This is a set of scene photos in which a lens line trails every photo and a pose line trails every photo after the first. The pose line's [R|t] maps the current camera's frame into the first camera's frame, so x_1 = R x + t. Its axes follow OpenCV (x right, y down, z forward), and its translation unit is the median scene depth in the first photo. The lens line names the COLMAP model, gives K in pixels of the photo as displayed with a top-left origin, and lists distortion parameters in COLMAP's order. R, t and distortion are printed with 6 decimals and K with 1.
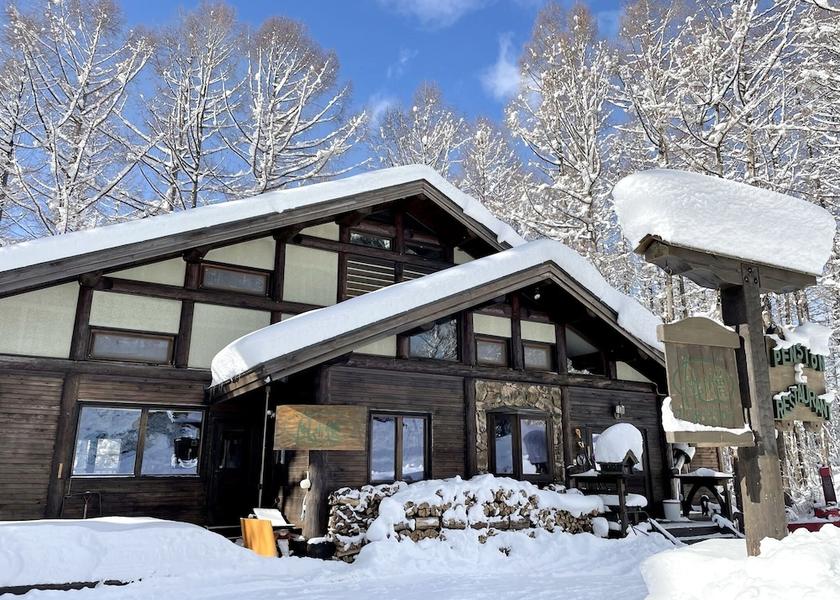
lens RADIAL K [[584.6, 0, 420.0], [0, 584.6, 300.0], [0, 0, 1]] dist [-0.002204, -0.001071]
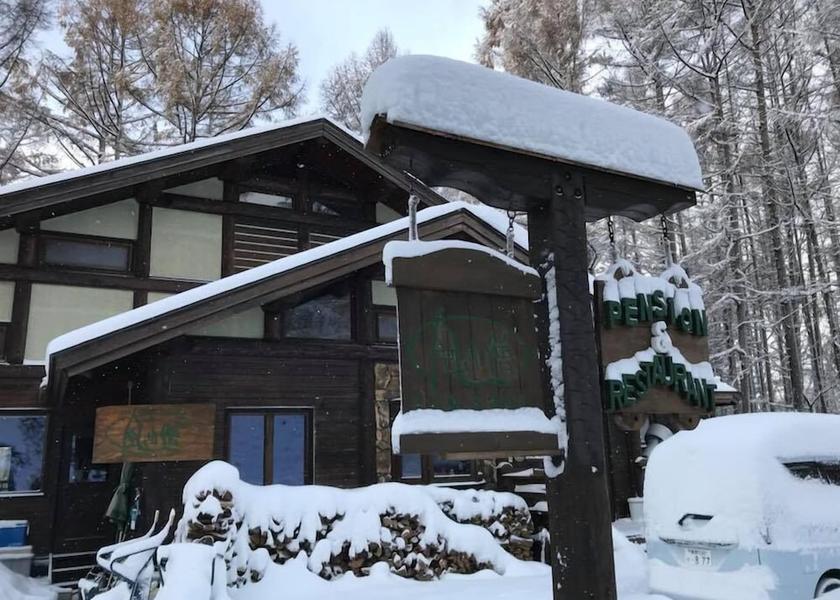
lens RADIAL K [[648.6, 0, 420.0], [0, 648.6, 300.0], [0, 0, 1]] dist [-0.081105, -0.001384]
pose [[0.998865, -0.046712, 0.009359, 0.152335], [0.046297, 0.998107, 0.040480, 0.017483], [-0.011233, -0.040001, 0.999137, 0.118886]]
